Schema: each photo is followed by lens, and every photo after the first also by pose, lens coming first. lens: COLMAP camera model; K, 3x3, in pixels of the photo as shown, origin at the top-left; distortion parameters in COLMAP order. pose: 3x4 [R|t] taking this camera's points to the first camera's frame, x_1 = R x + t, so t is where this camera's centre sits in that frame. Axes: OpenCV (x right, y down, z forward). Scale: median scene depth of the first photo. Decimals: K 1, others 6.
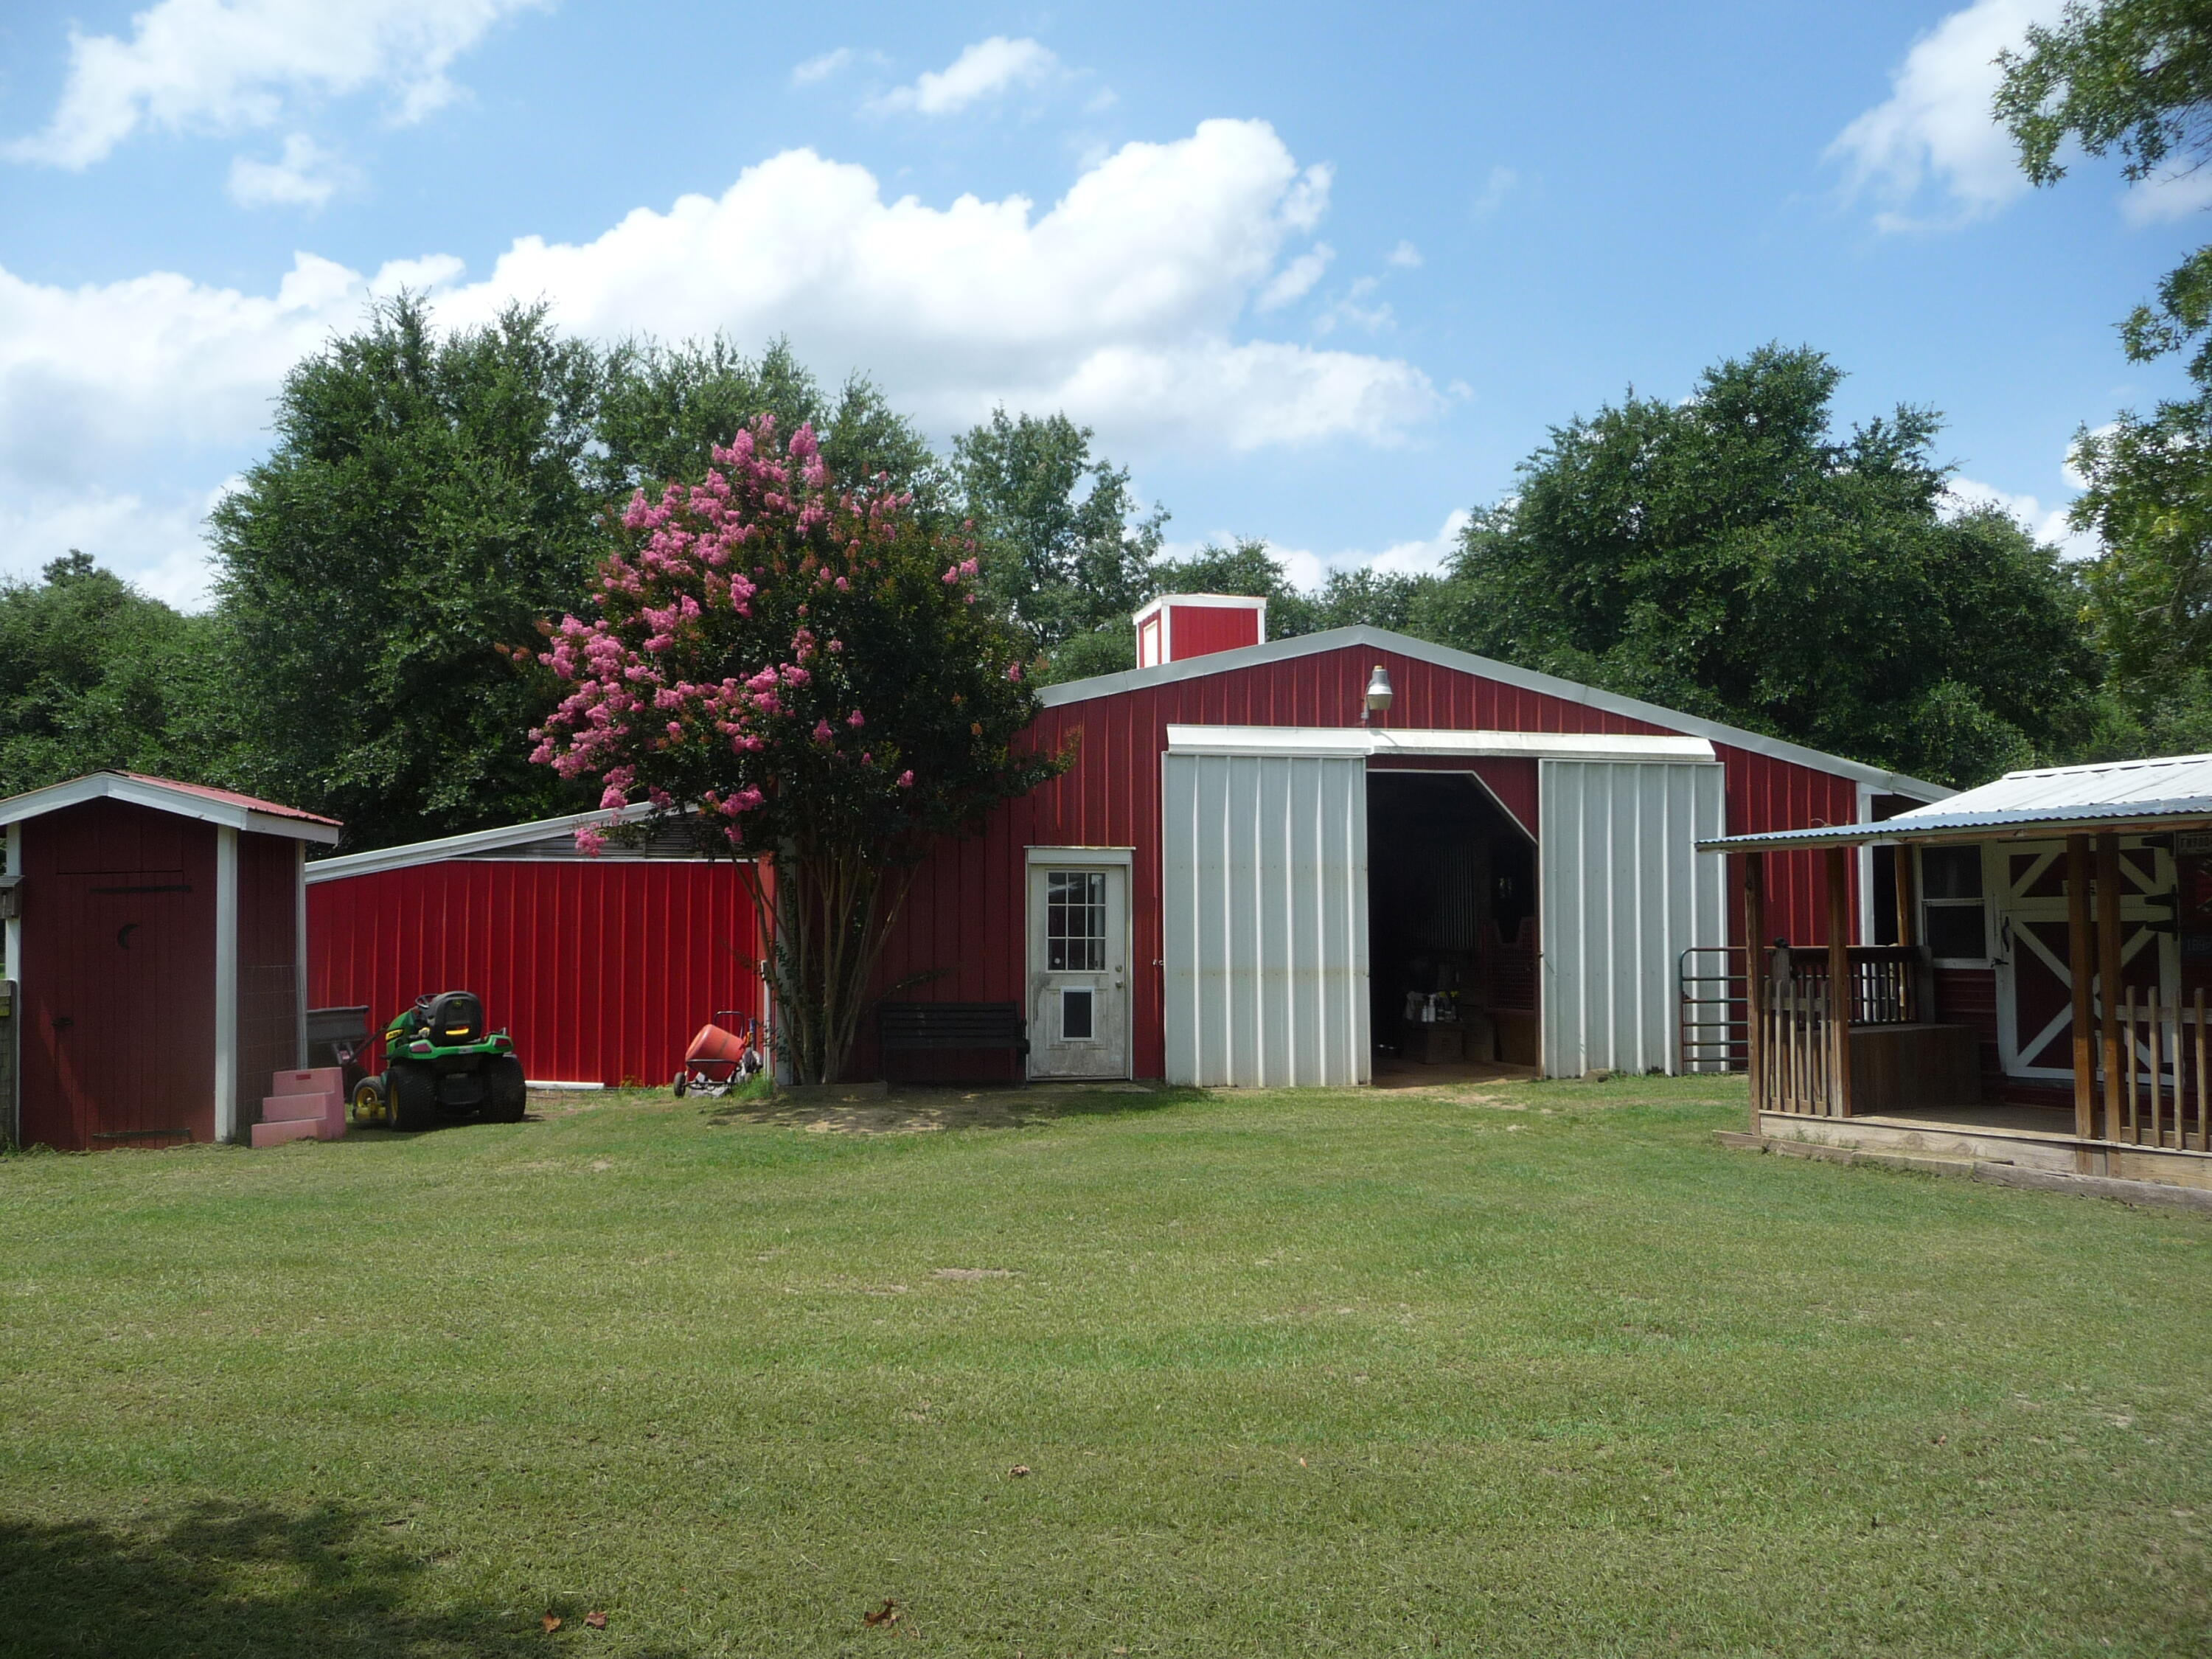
lens RADIAL K [[1784.8, 0, 1106.0], [0, 1784.8, 829.5], [0, 0, 1]] dist [-0.002234, -0.000140]
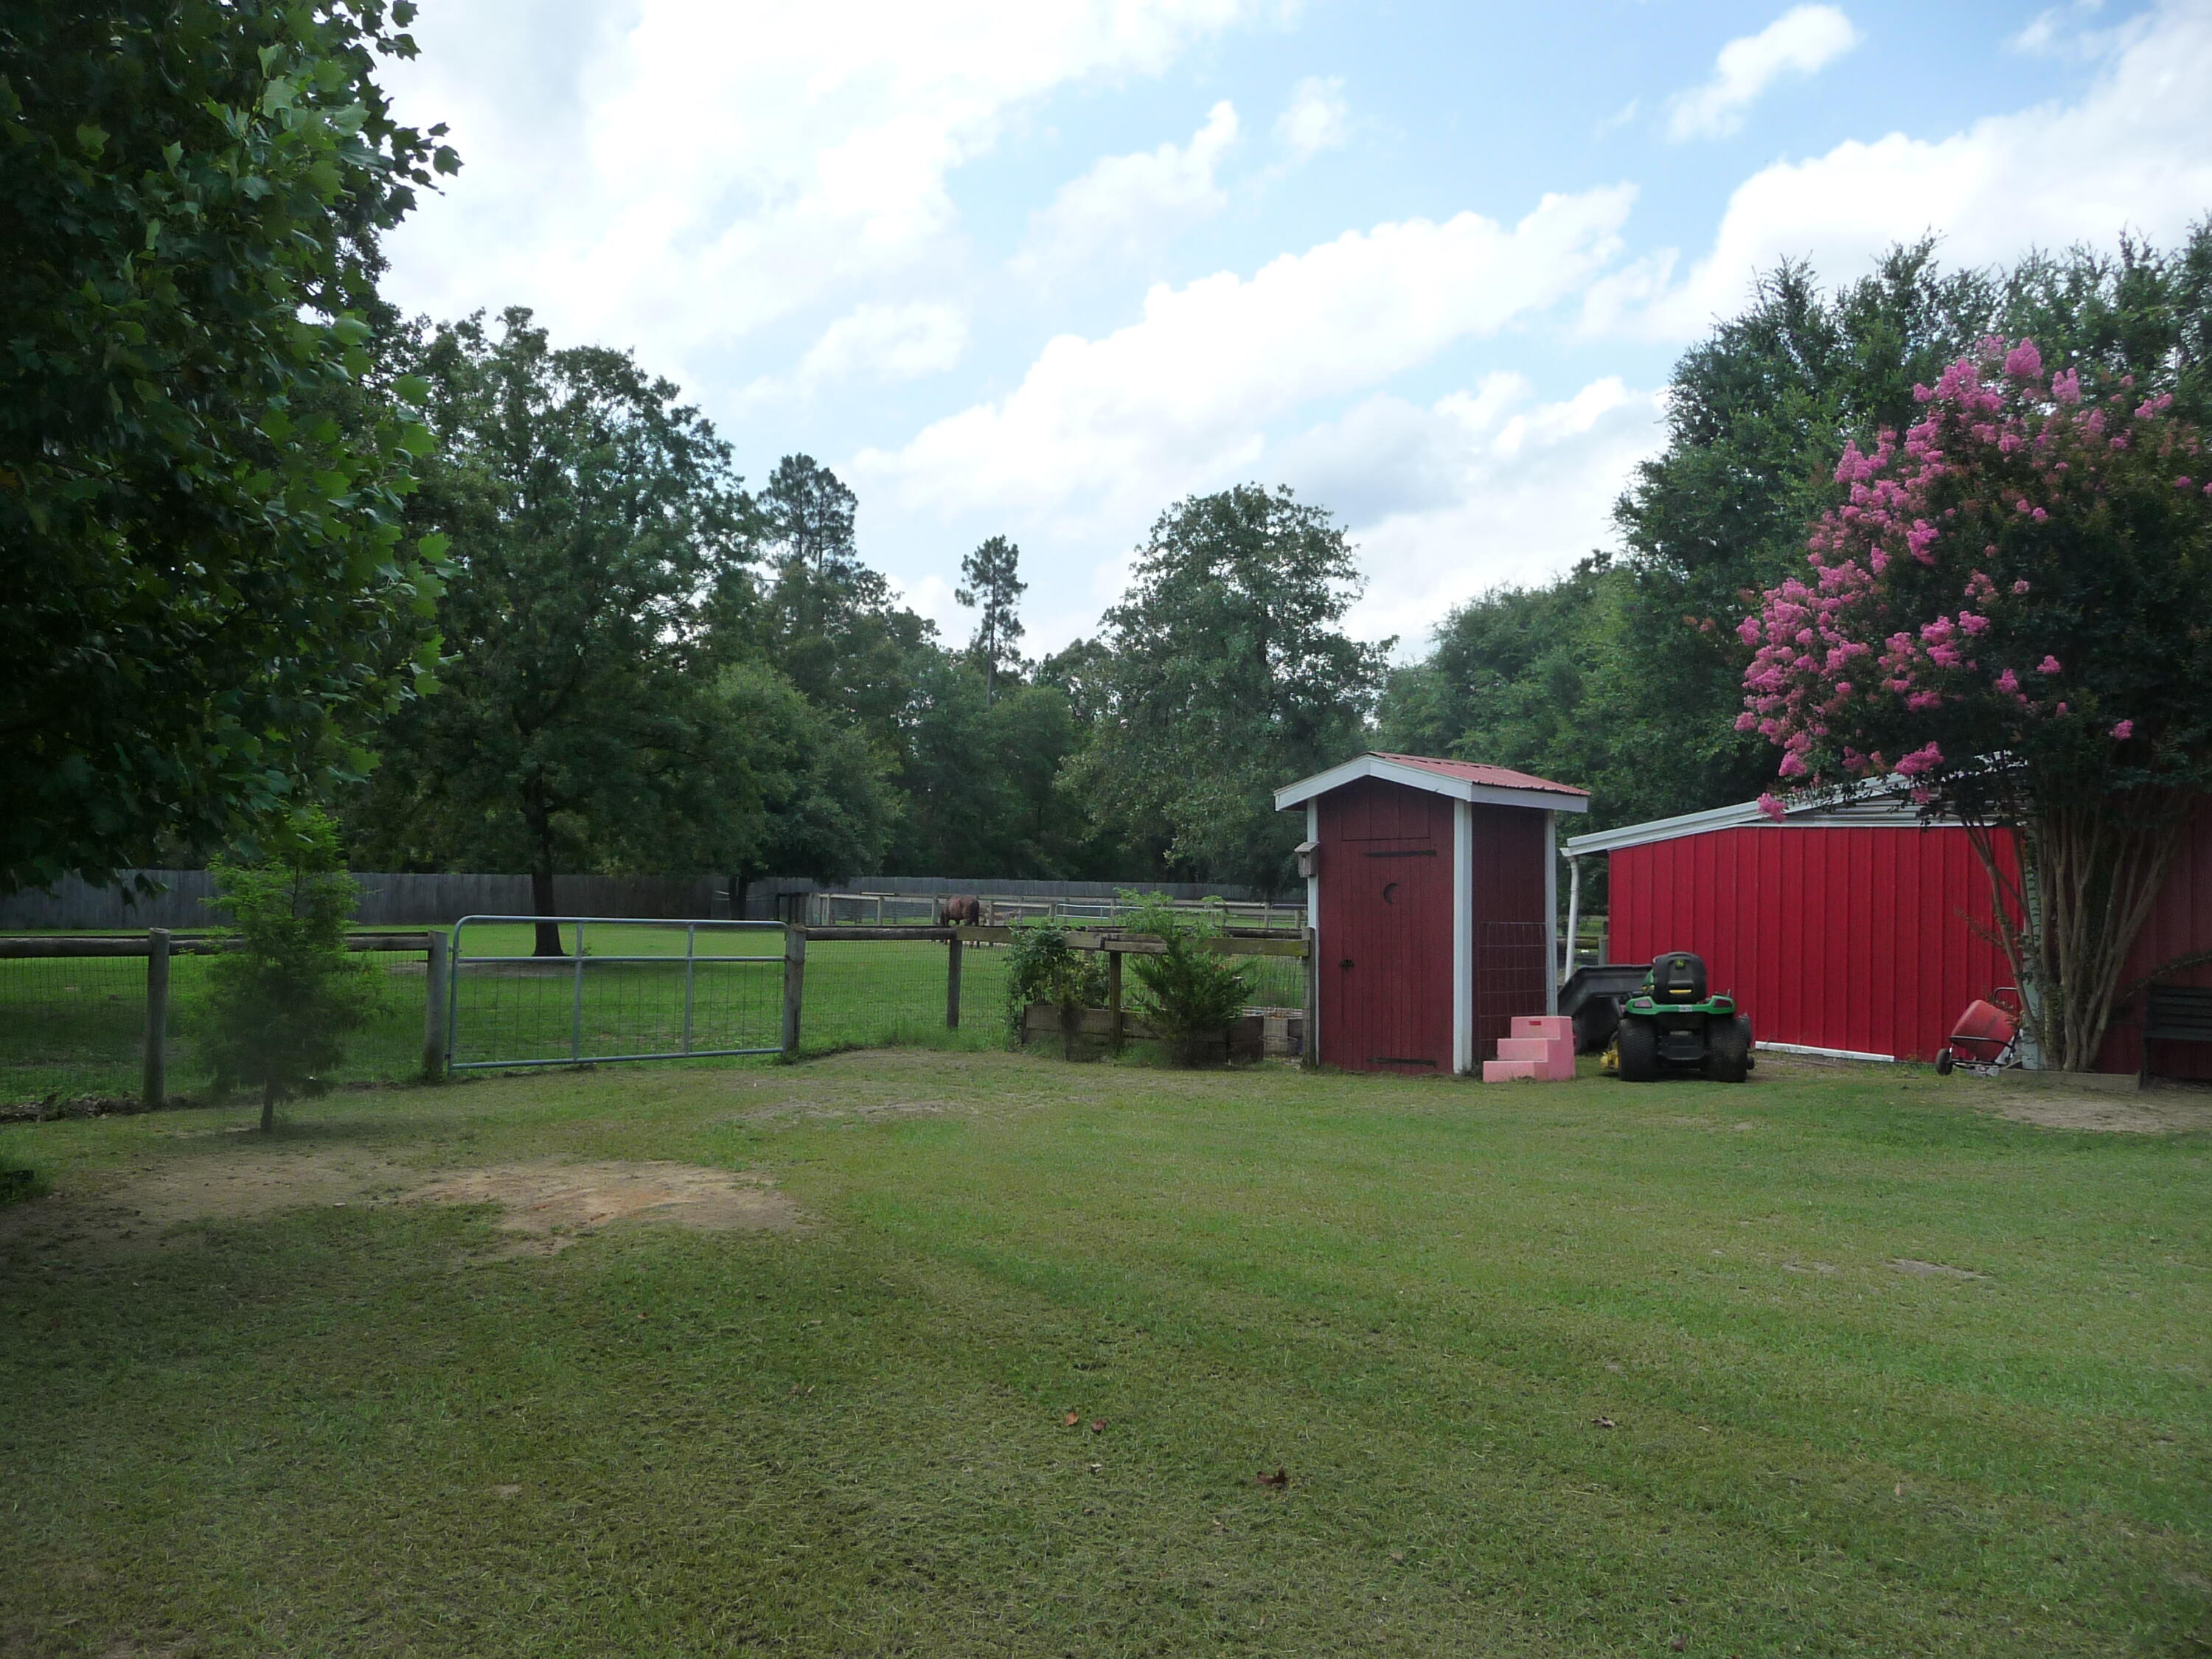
lens RADIAL K [[1784.8, 0, 1106.0], [0, 1784.8, 829.5], [0, 0, 1]] dist [-0.002234, -0.000140]
pose [[0.714989, -0.007379, -0.699097, 0.129232], [0.020374, 0.999740, 0.010286, 0.001410], [0.698839, -0.021598, 0.714953, 0.020652]]
